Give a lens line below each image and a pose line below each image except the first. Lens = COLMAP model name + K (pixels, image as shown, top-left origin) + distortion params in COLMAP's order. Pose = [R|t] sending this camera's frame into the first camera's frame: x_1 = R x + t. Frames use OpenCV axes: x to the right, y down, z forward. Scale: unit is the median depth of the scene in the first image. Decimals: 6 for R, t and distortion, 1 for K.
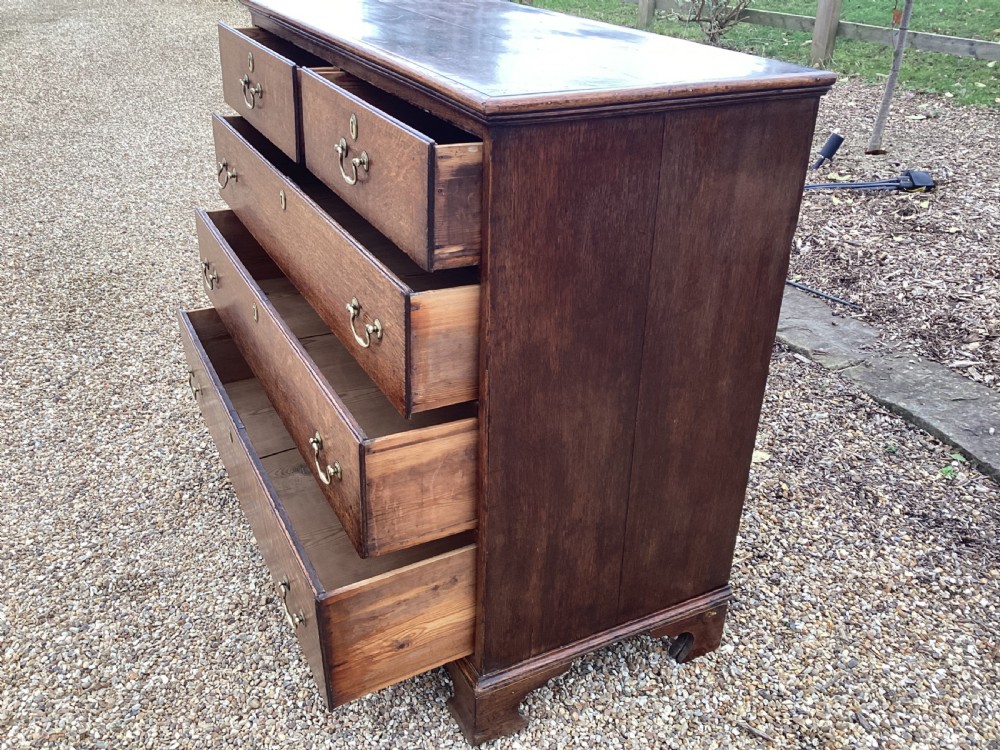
lens RADIAL K [[903.4, 0, 492.2], [0, 903.4, 384.5], [0, 0, 1]] dist [0.084938, -0.157458]
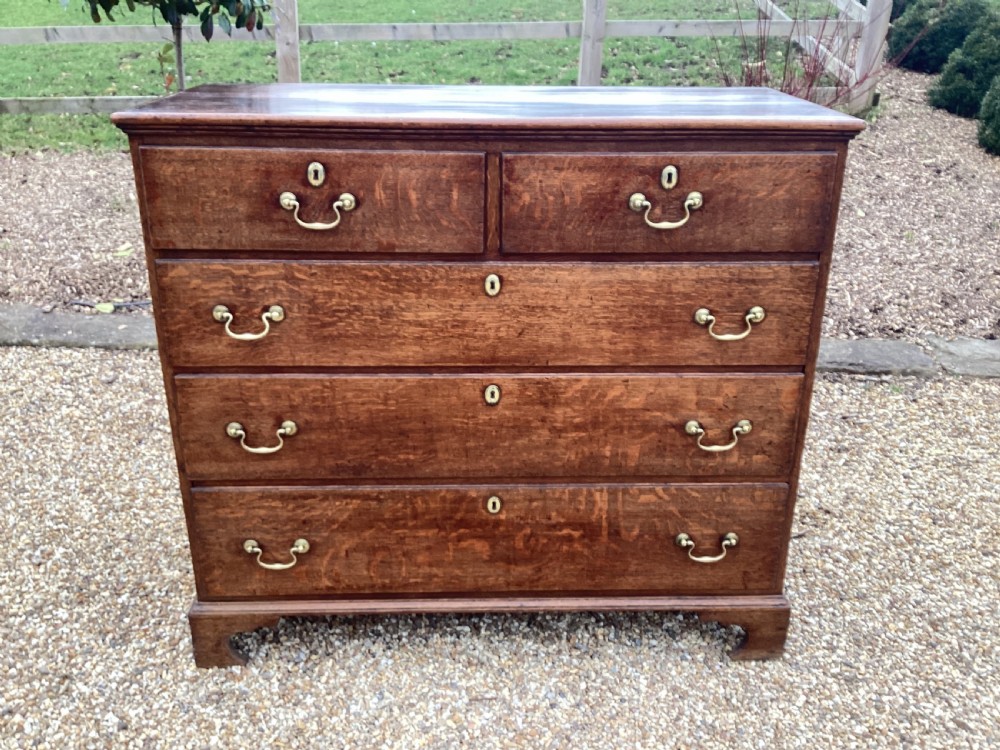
lens RADIAL K [[903.4, 0, 499.8], [0, 903.4, 380.4], [0, 0, 1]] dist [0.084938, -0.157458]
pose [[0.423944, -0.375142, 0.824342, -0.836081], [0.429241, 0.884693, 0.181856, -0.247802], [-0.797511, 0.276744, 0.536087, 0.441311]]
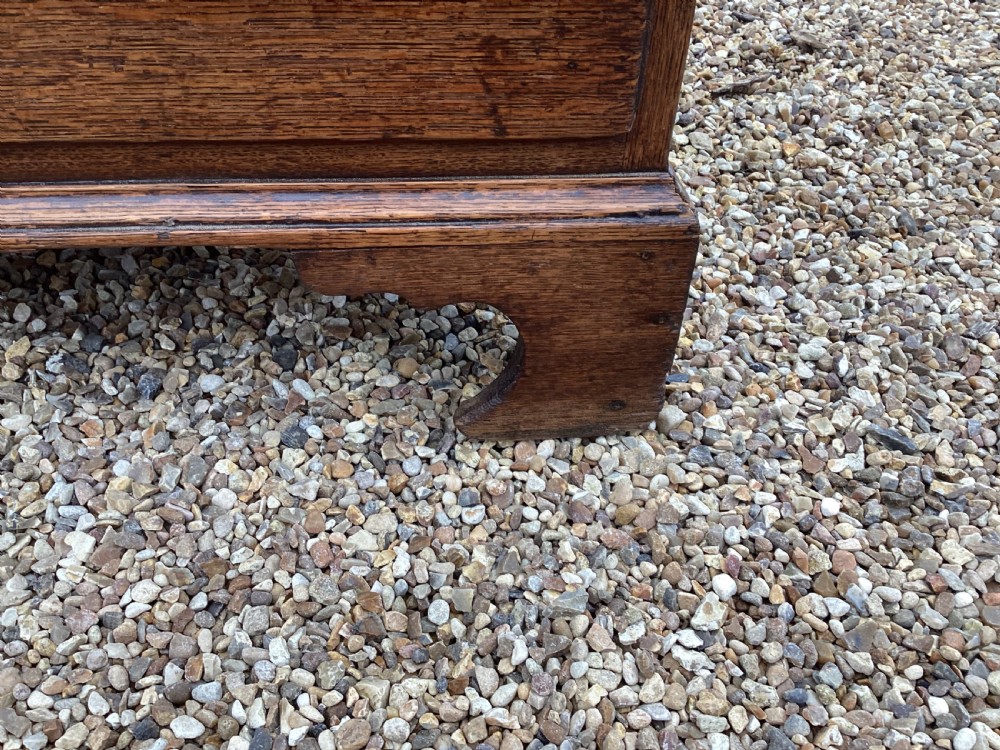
lens RADIAL K [[903.4, 0, 483.8], [0, 903.4, 387.3], [0, 0, 1]] dist [0.084938, -0.157458]
pose [[0.363462, -0.613762, 0.700851, -0.210314], [0.419755, 0.779502, 0.464954, 0.170498], [-0.831686, 0.125193, 0.540949, 0.703824]]
